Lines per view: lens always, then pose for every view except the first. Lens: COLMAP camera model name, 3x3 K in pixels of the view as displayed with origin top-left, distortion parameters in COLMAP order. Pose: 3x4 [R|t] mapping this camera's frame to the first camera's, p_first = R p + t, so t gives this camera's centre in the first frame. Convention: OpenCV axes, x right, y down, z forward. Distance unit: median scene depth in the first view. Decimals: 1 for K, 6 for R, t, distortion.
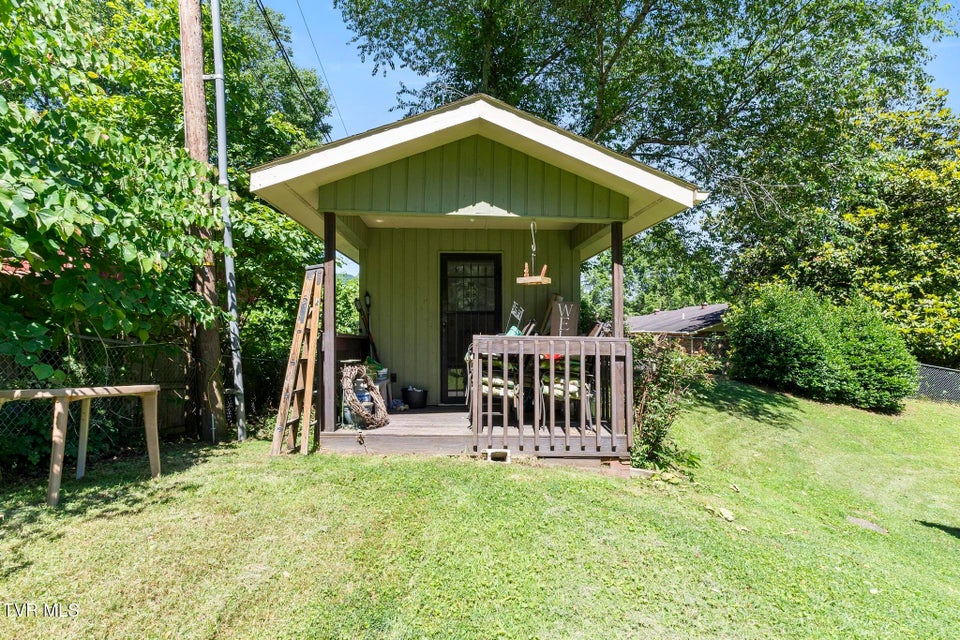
lens RADIAL K [[460.6, 0, 481.5], [0, 460.6, 322.8], [0, 0, 1]] dist [0.001087, 0.000480]
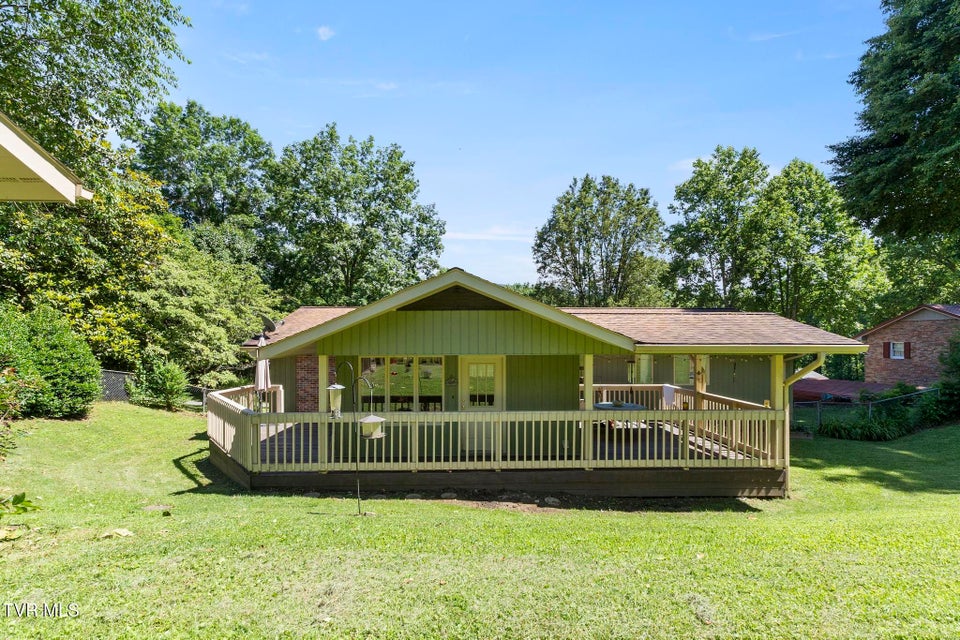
lens RADIAL K [[460.6, 0, 476.9], [0, 460.6, 338.7], [0, 0, 1]] dist [0.001087, 0.000480]
pose [[0.032625, -0.011893, 0.999397, -0.104930], [-0.008577, 0.999889, 0.012179, -0.003246], [-0.999431, -0.008969, 0.032519, 0.057666]]
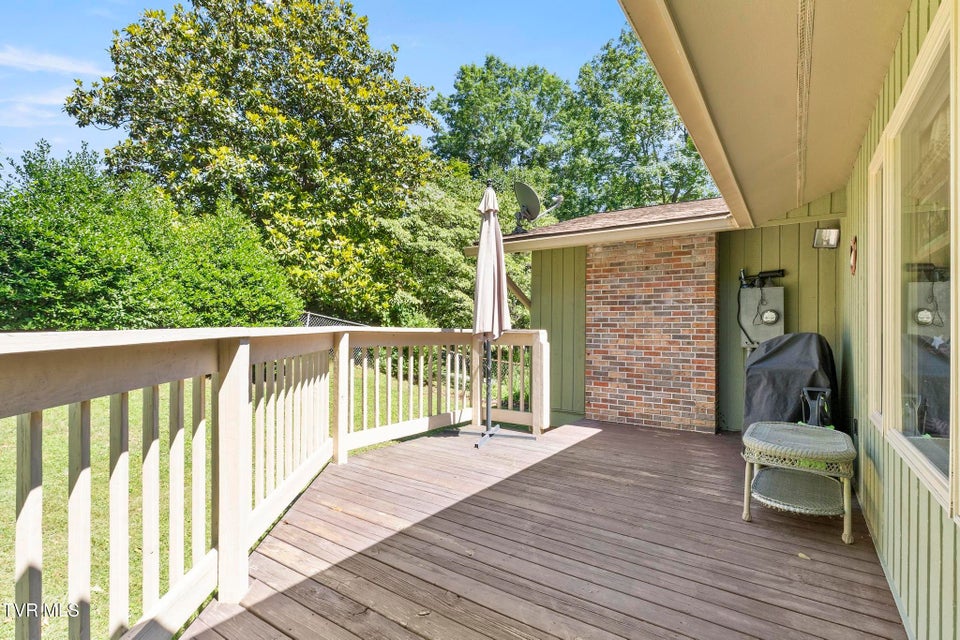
lens RADIAL K [[460.6, 0, 476.3], [0, 460.6, 325.3], [0, 0, 1]] dist [0.001087, 0.000480]
pose [[0.617368, 0.000278, 0.786674, 0.469664], [-0.009494, 0.999930, 0.007097, 0.092409], [-0.786617, -0.011851, 0.617327, 0.292857]]
